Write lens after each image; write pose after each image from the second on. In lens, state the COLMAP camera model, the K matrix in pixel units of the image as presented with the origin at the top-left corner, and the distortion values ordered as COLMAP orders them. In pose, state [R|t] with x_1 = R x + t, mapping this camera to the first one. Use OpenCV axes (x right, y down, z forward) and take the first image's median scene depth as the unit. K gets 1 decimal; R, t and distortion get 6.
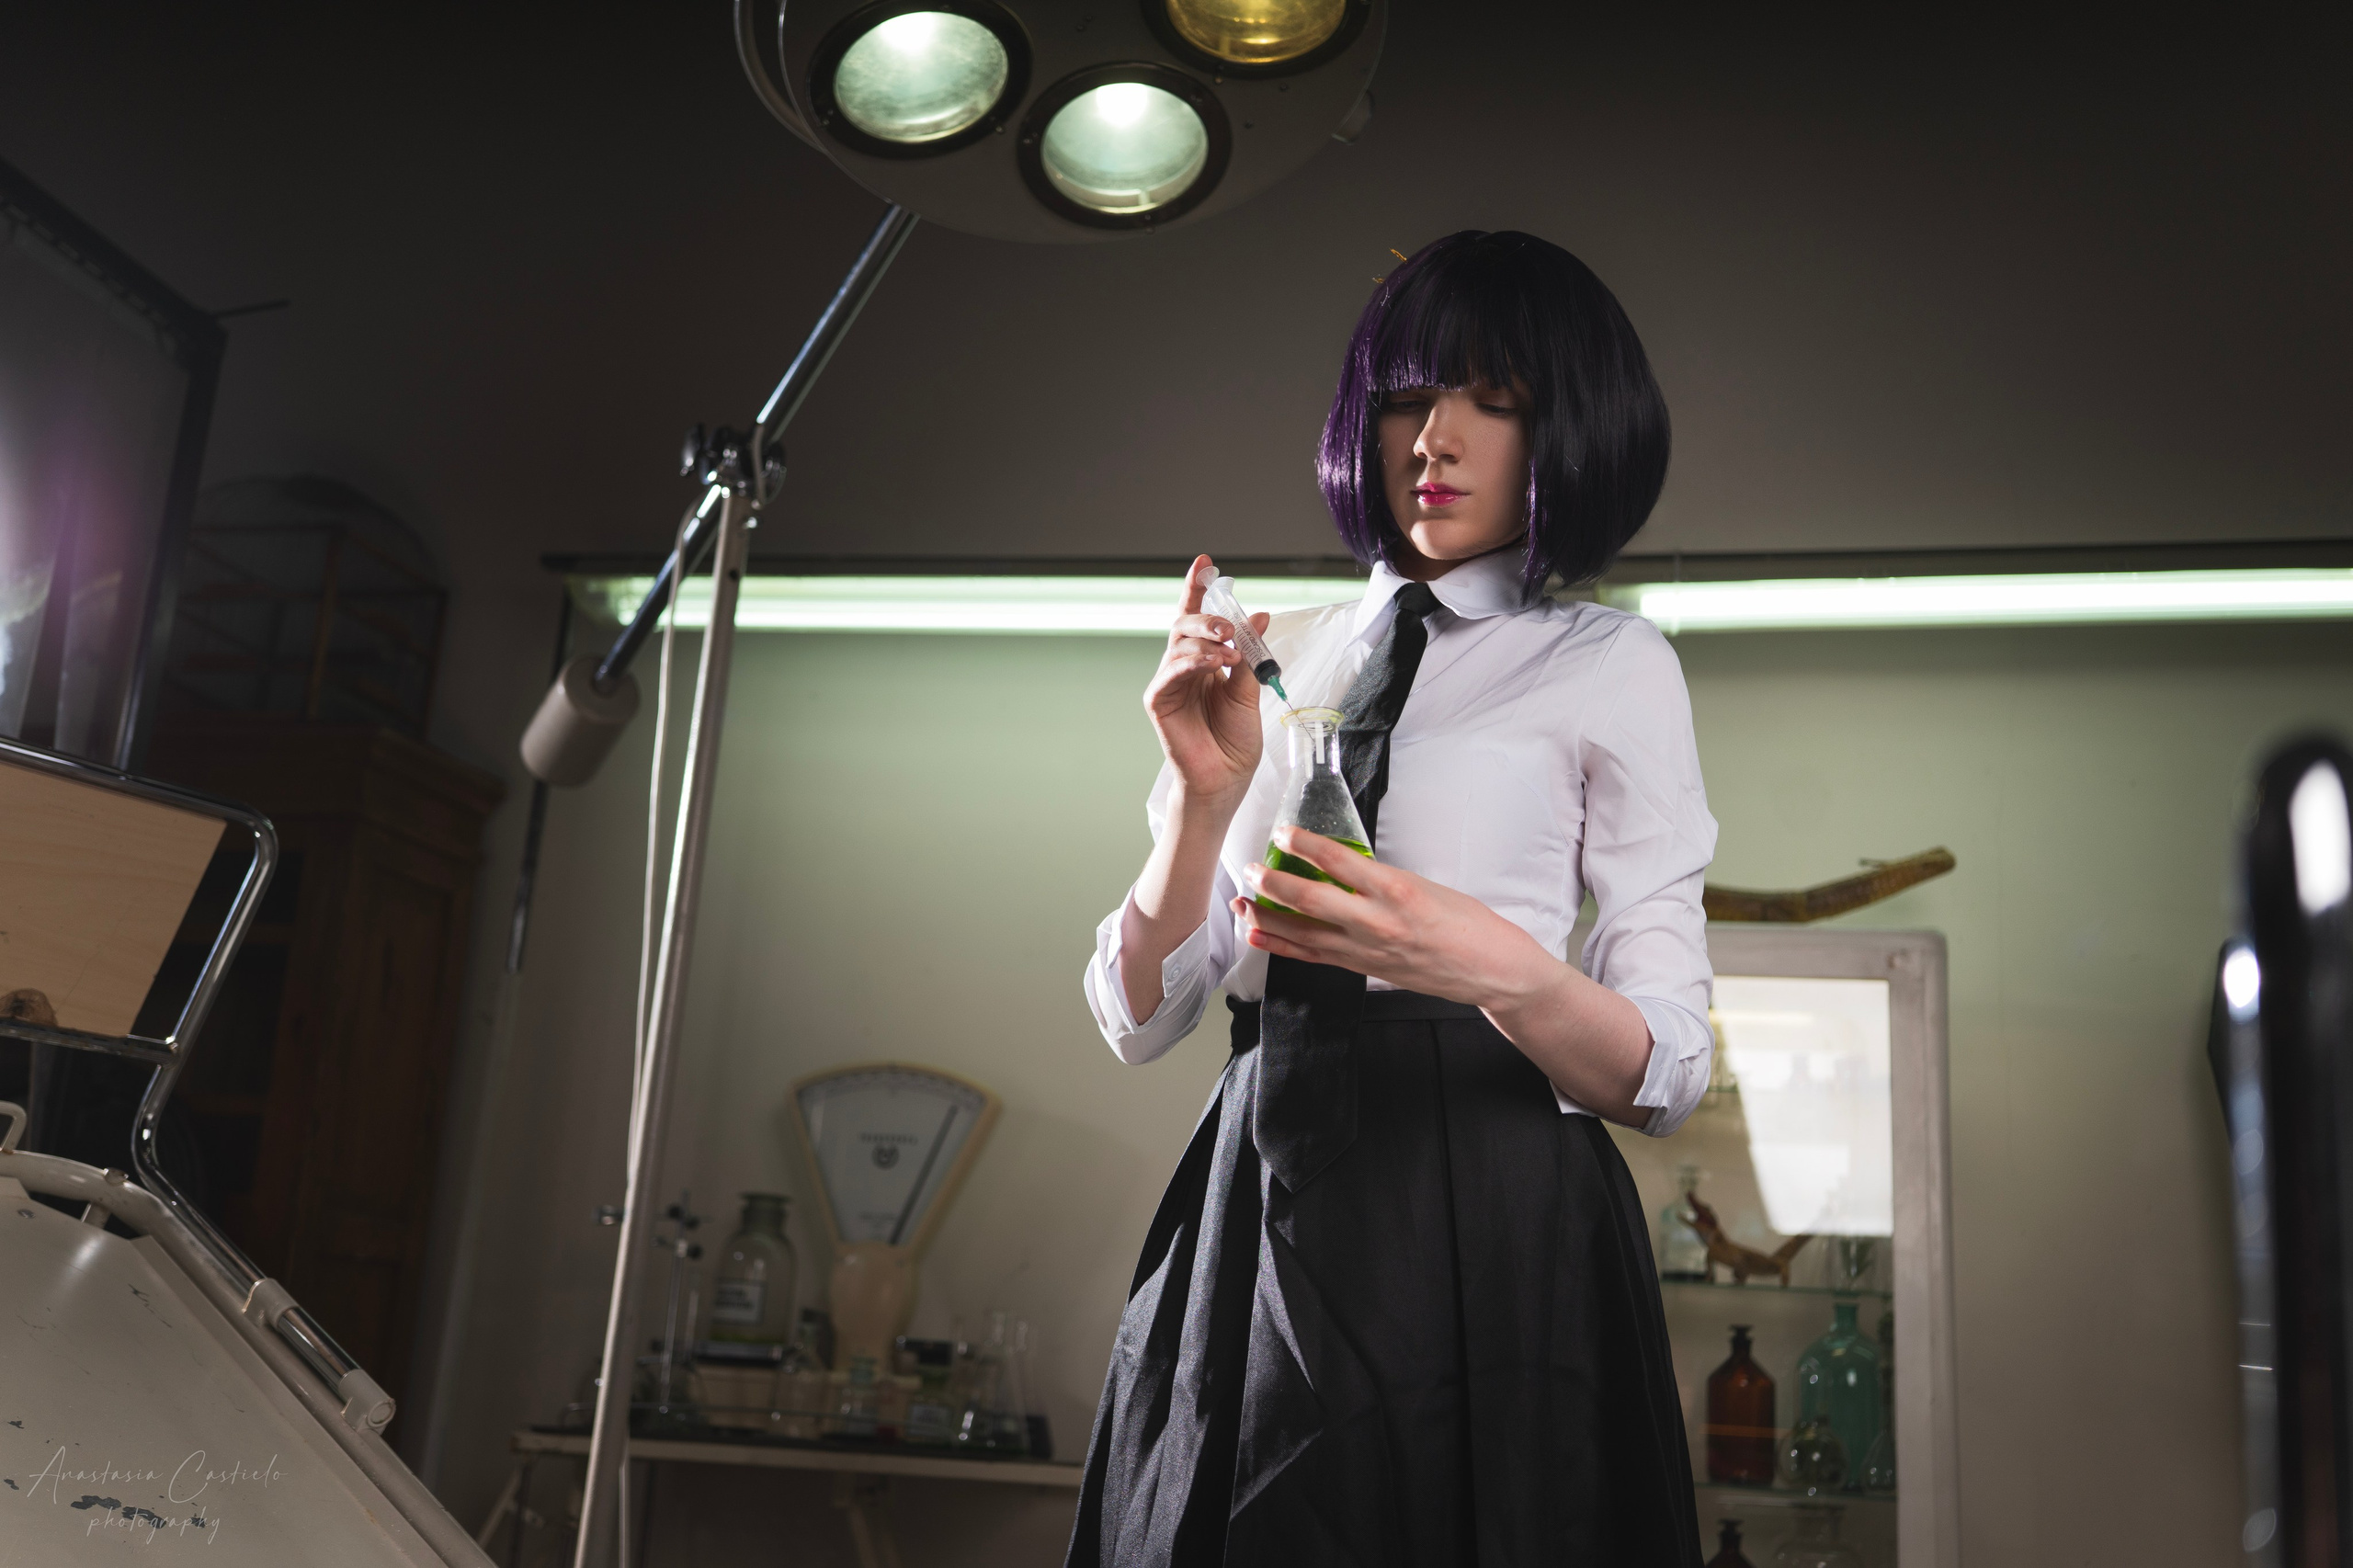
lens RADIAL K [[2283.8, 0, 1168.3], [0, 2283.8, 793.4], [0, 0, 1]] dist [0.007118, 0.000000]
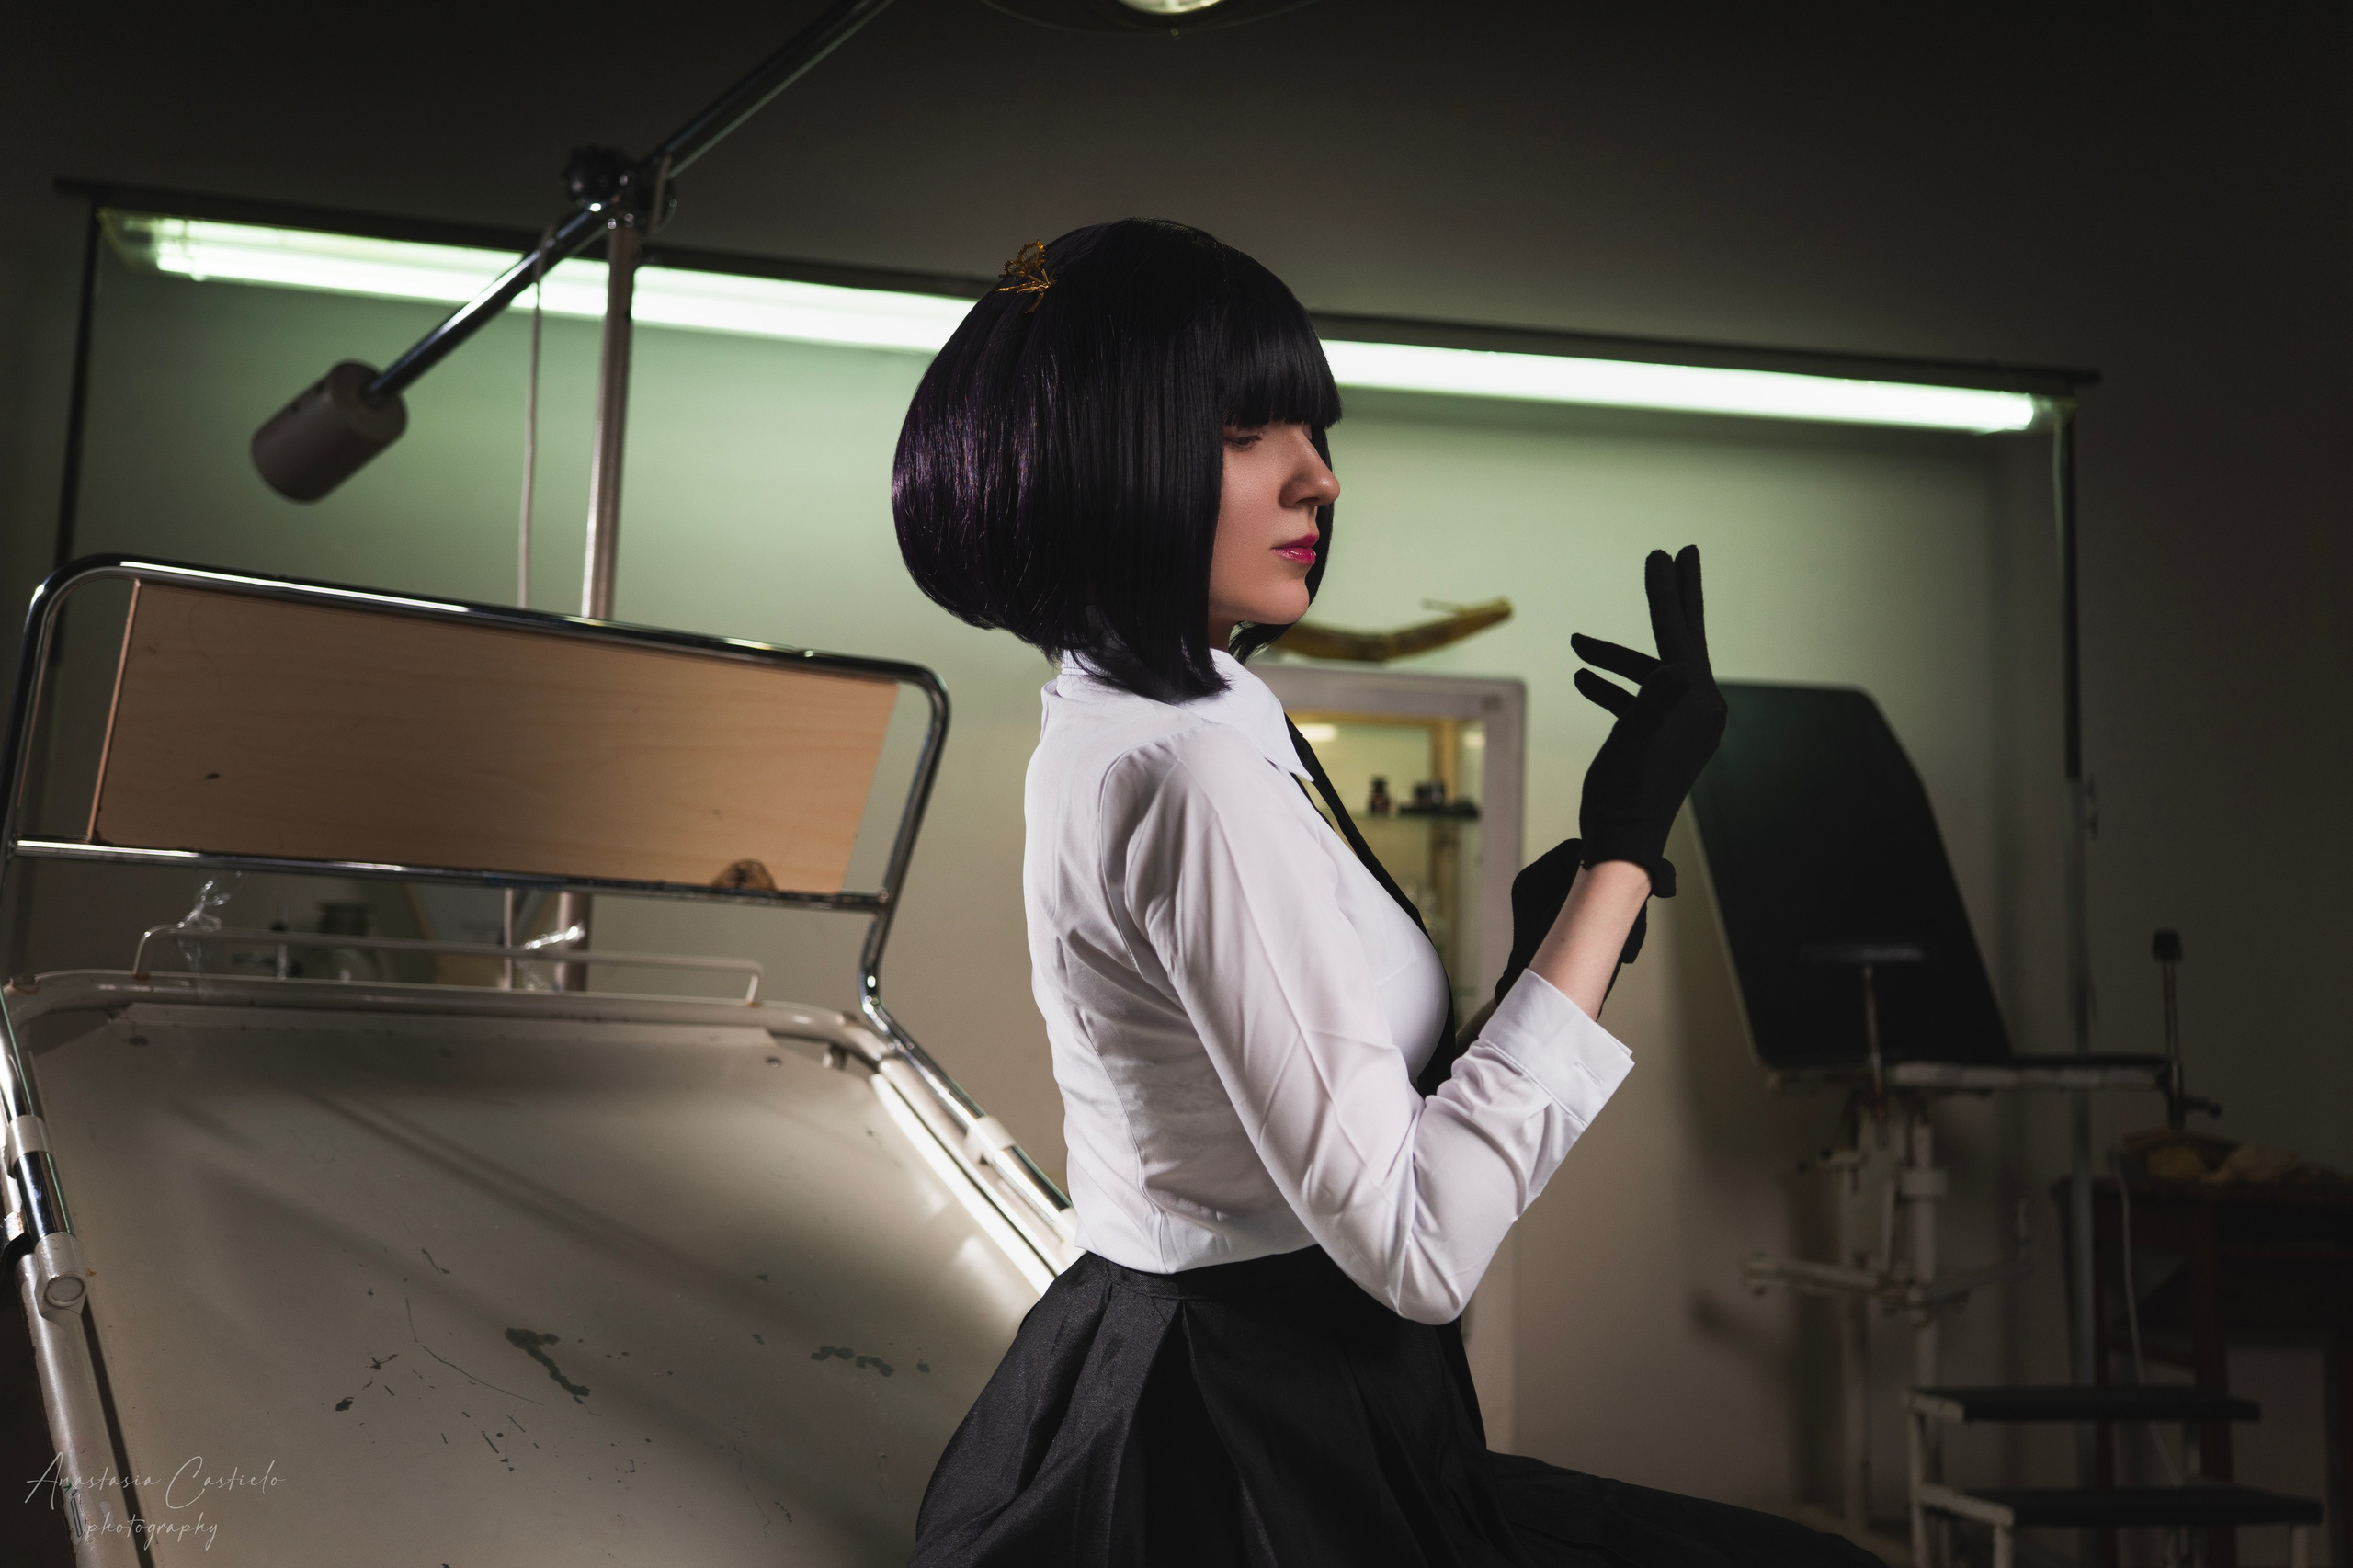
lens RADIAL K [[2283.8, 0, 1156.9], [0, 2283.8, 807.3], [0, 0, 1]] dist [0.007118, 0.000000]
pose [[0.922324, 0.003311, 0.386402, -0.268211], [-0.070389, 0.984673, 0.159578, -0.045136], [-0.379951, -0.174381, 0.908421, 0.019248]]
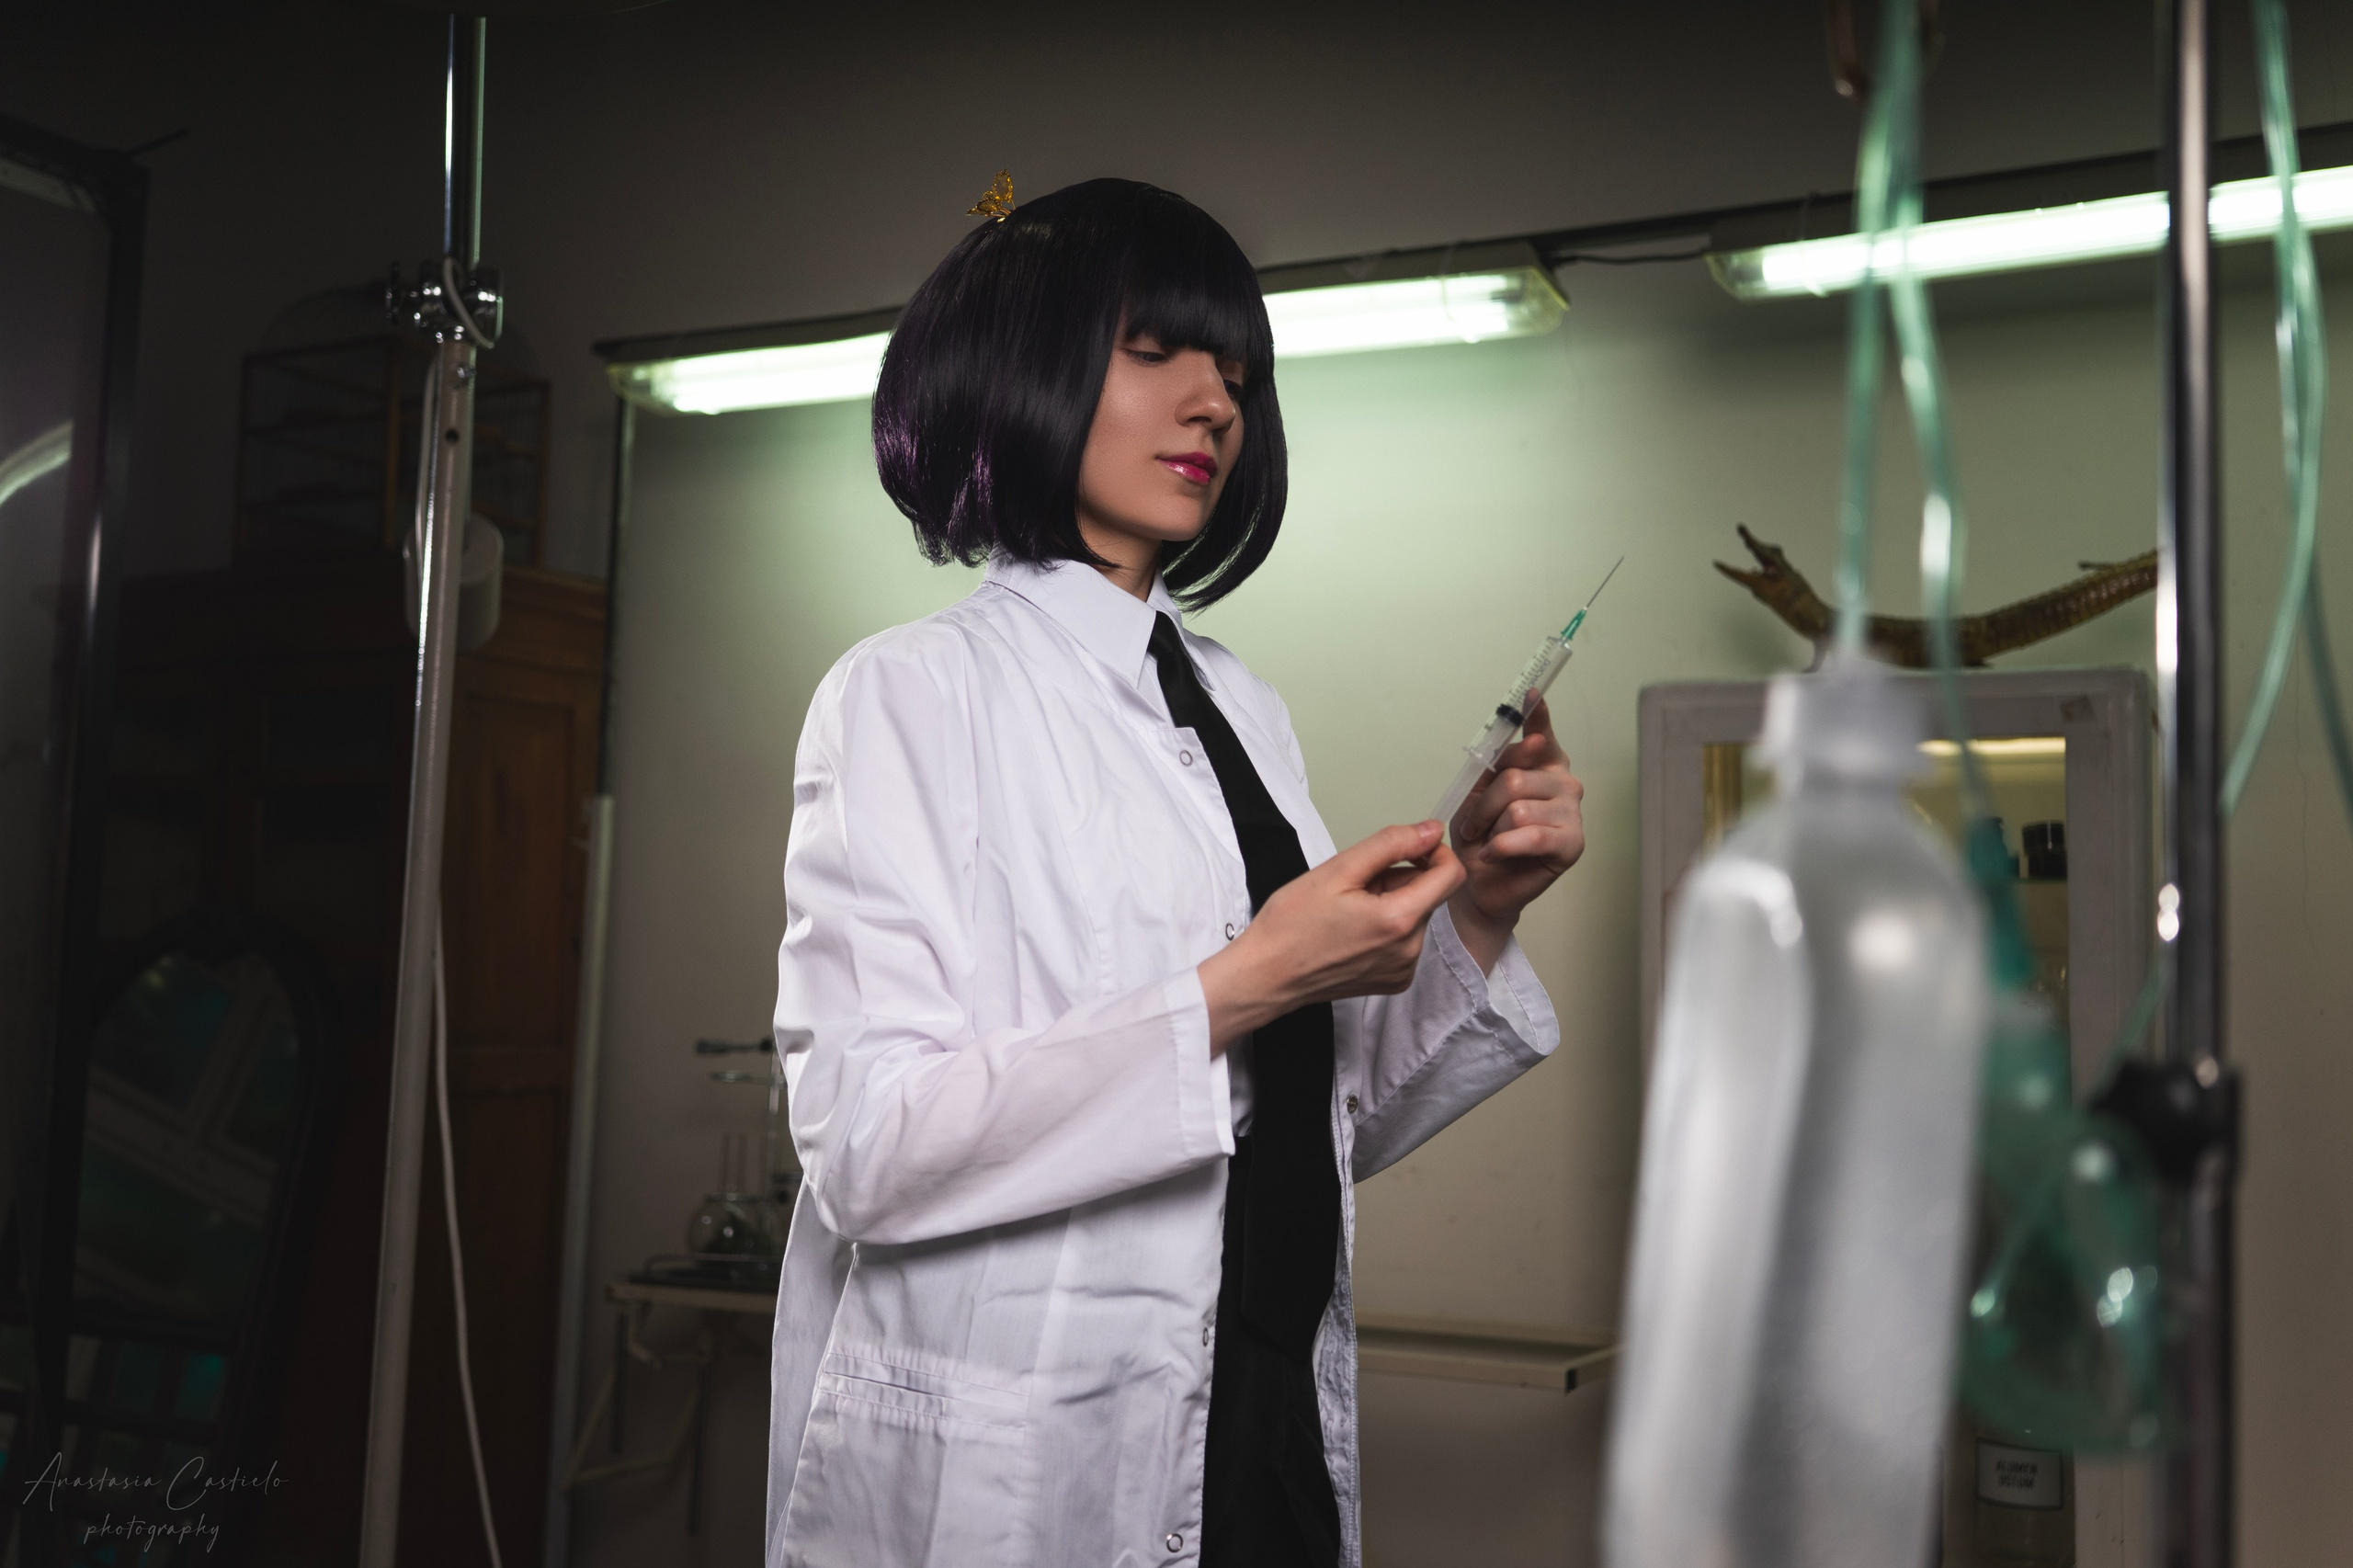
lens RADIAL K [[2283.8, 0, 1174.5], [0, 2283.8, 785.5], [0, 0, 1]] dist [0.007118, 0.000000]
pose [[0.964066, -0.064542, -0.257705, 0.216478], [0.105688, 0.983151, 0.149146, -0.049796], [0.243737, -0.171023, 0.954643, 0.169489]]
